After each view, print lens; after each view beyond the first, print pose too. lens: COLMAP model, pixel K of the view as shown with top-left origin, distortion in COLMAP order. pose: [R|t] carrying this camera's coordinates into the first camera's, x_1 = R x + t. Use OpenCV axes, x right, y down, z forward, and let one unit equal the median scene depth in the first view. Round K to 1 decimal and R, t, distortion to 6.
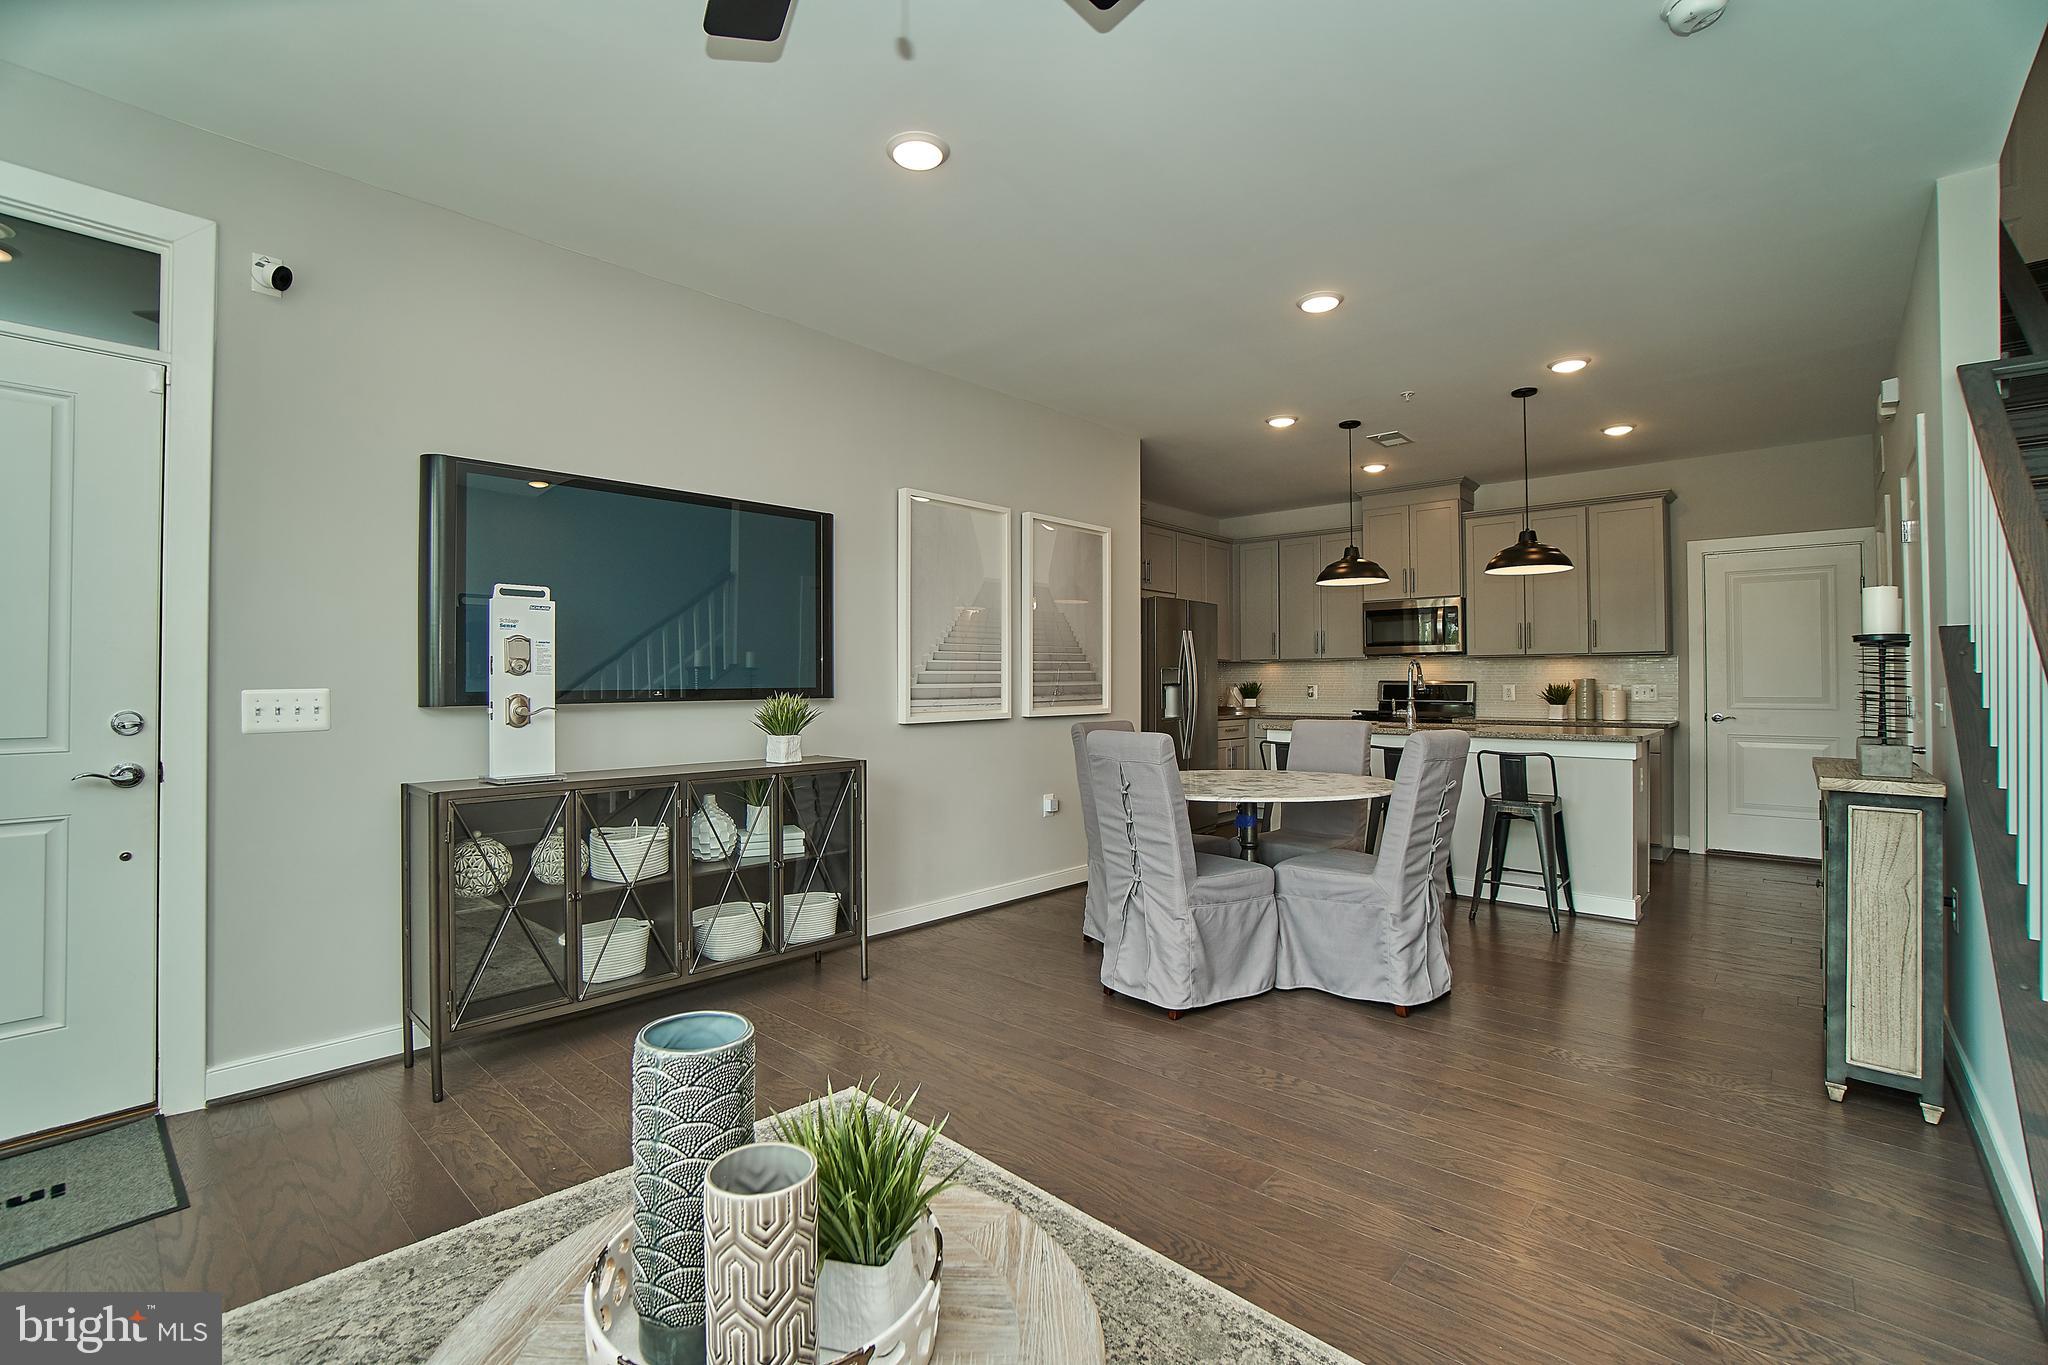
lens RADIAL K [[896.8, 0, 1016.7], [0, 896.8, 670.7], [0, 0, 1]] dist [-0.062791, 0.023418]
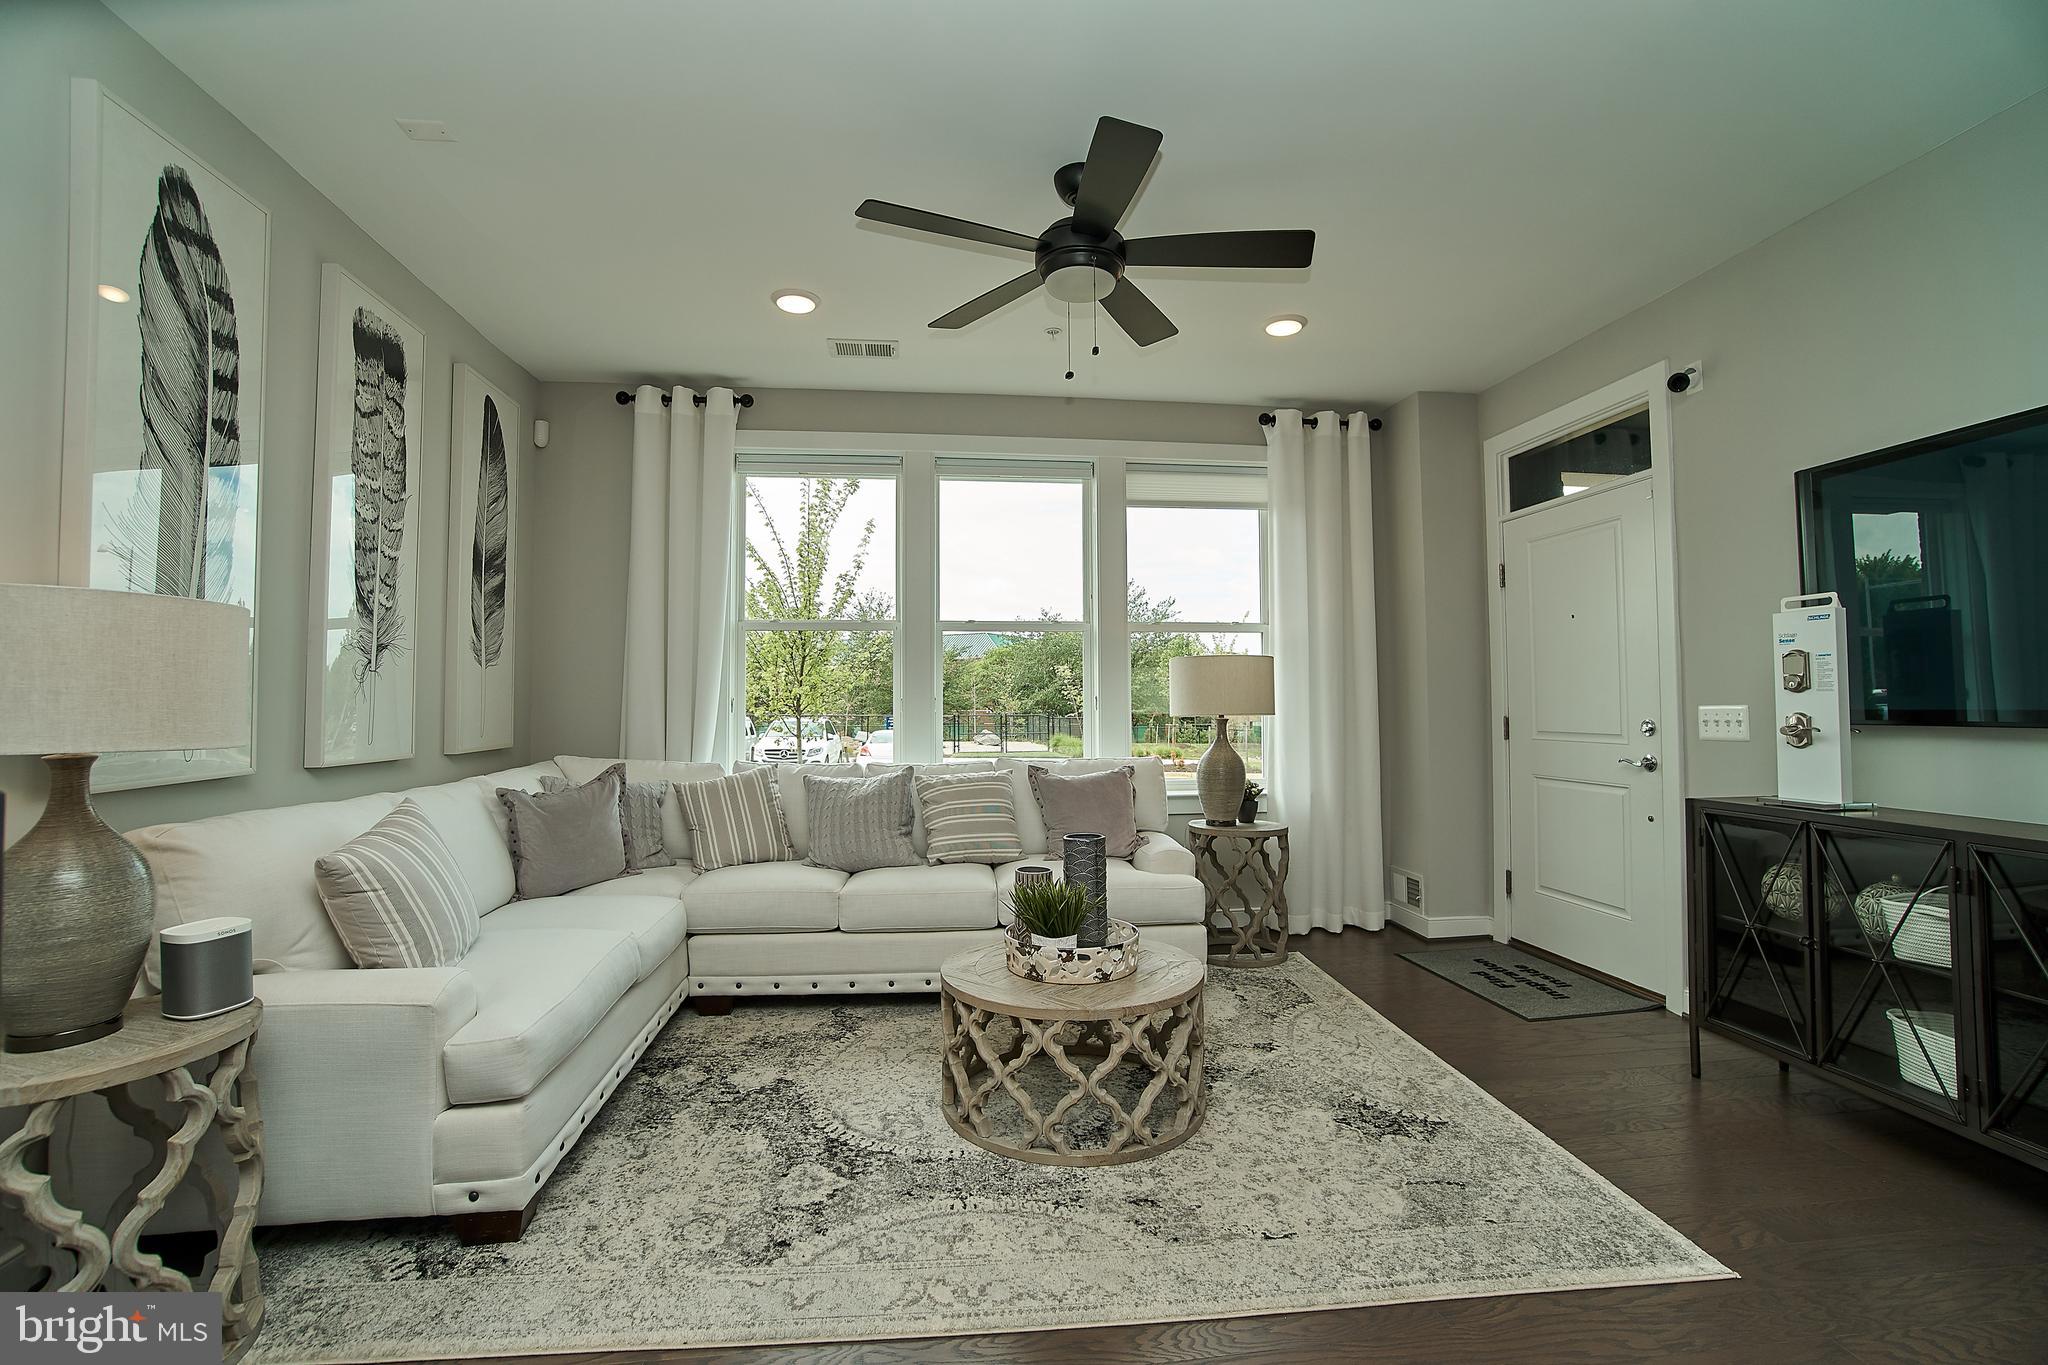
lens RADIAL K [[896.8, 0, 1016.7], [0, 896.8, 670.7], [0, 0, 1]] dist [-0.062791, 0.023418]
pose [[-0.644306, -0.022429, -0.764439, 0.344514], [0.015597, 0.998977, -0.042456, 0.004376], [0.764609, -0.039278, -0.643297, 0.491239]]
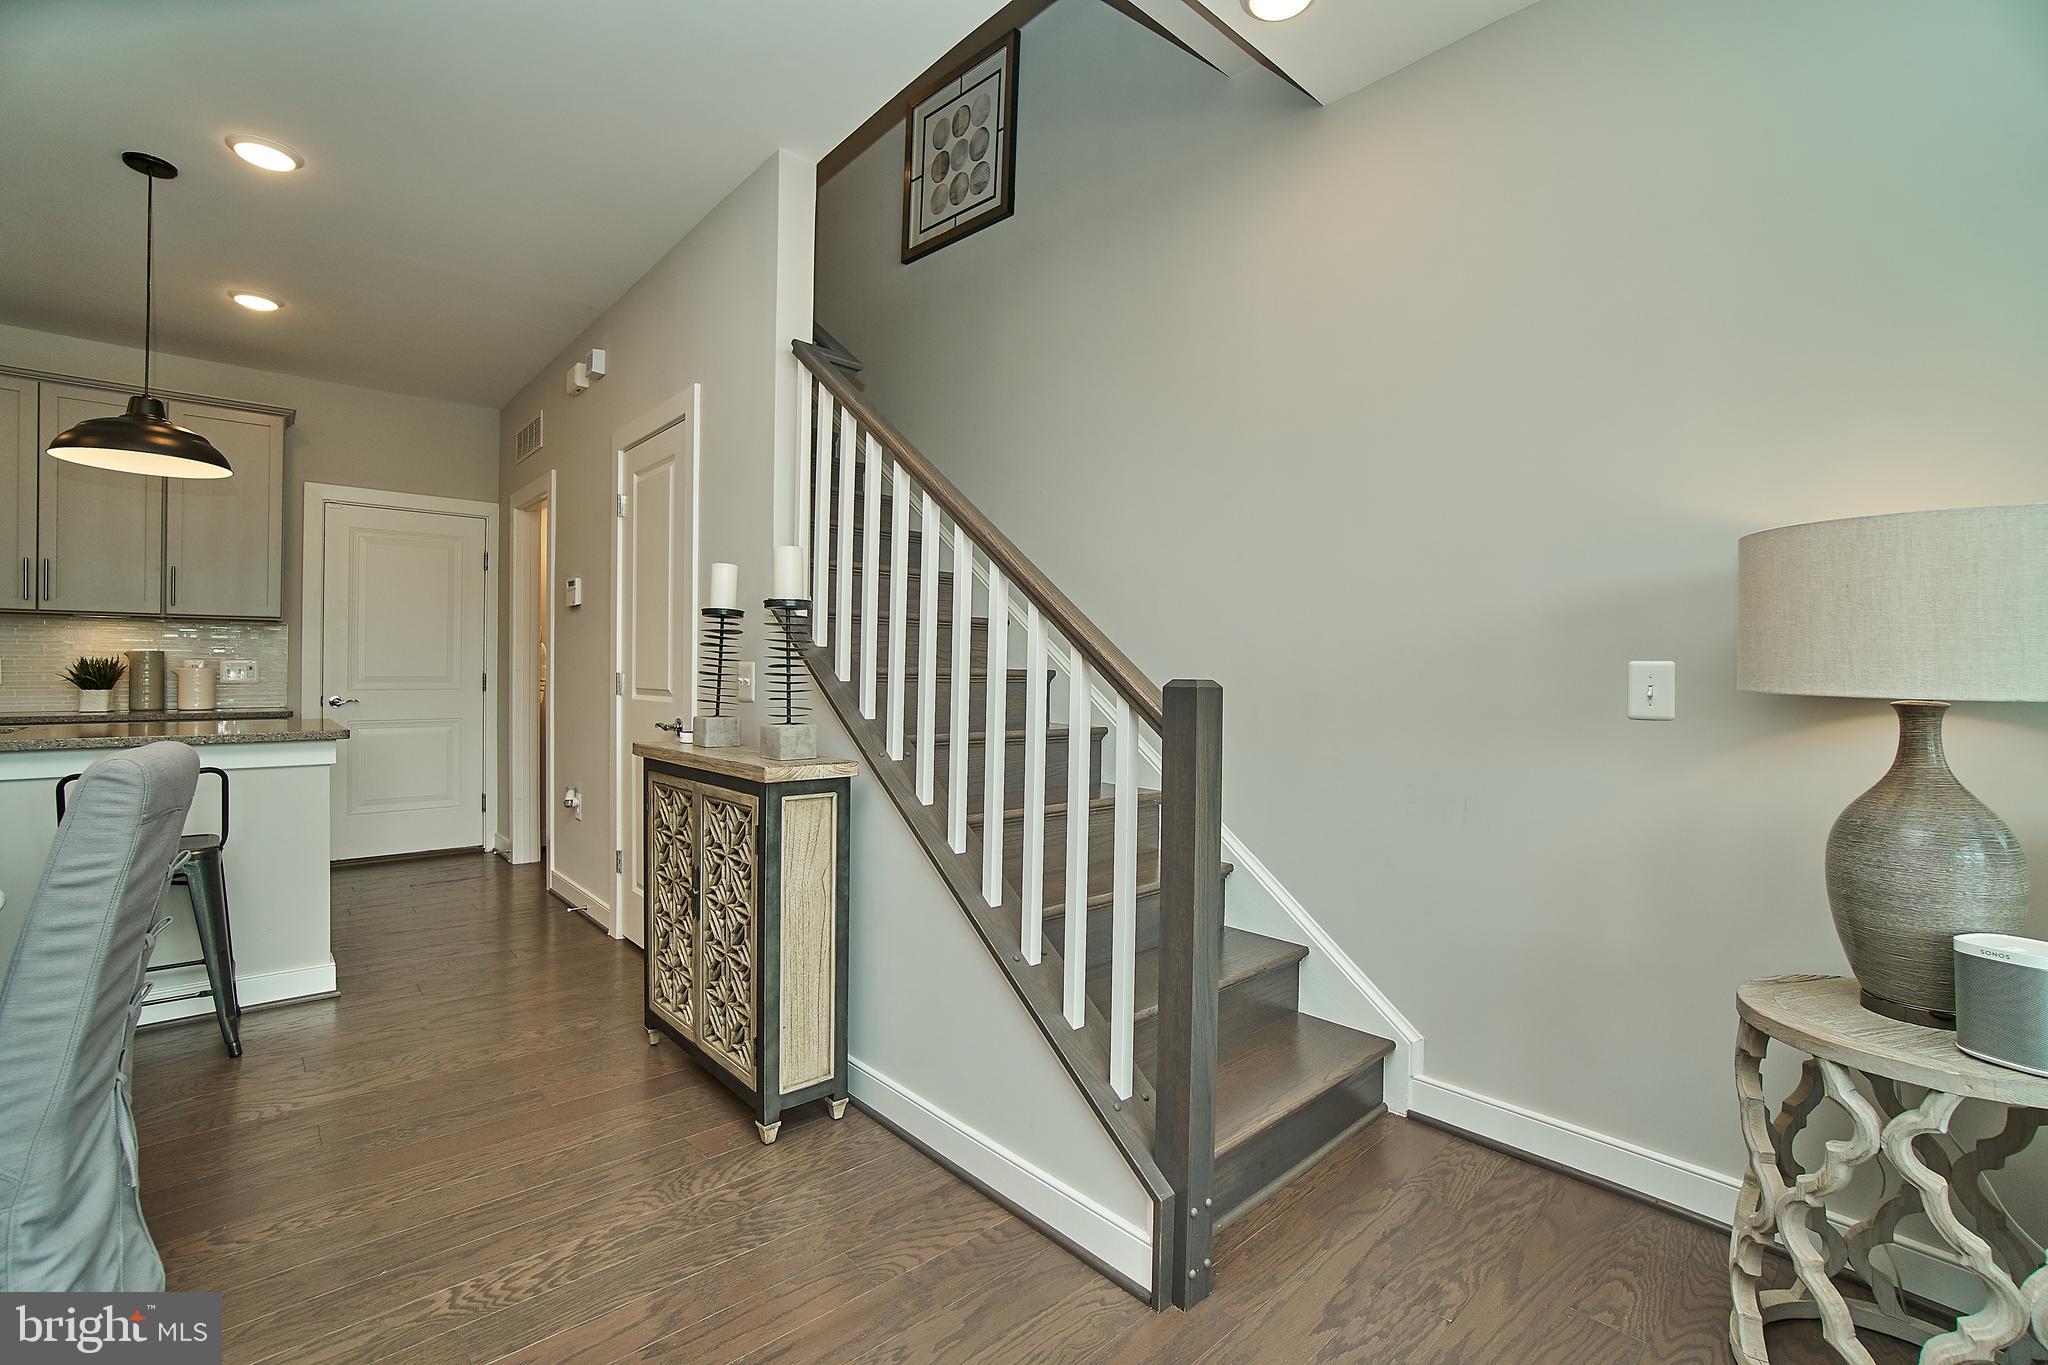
lens RADIAL K [[896.8, 0, 1016.7], [0, 896.8, 670.7], [0, 0, 1]] dist [-0.062791, 0.023418]
pose [[0.091655, 0.003229, 0.995786, 0.048065], [-0.021585, 0.999766, -0.001255, 0.012309], [-0.995557, -0.021379, 0.091703, 0.310369]]
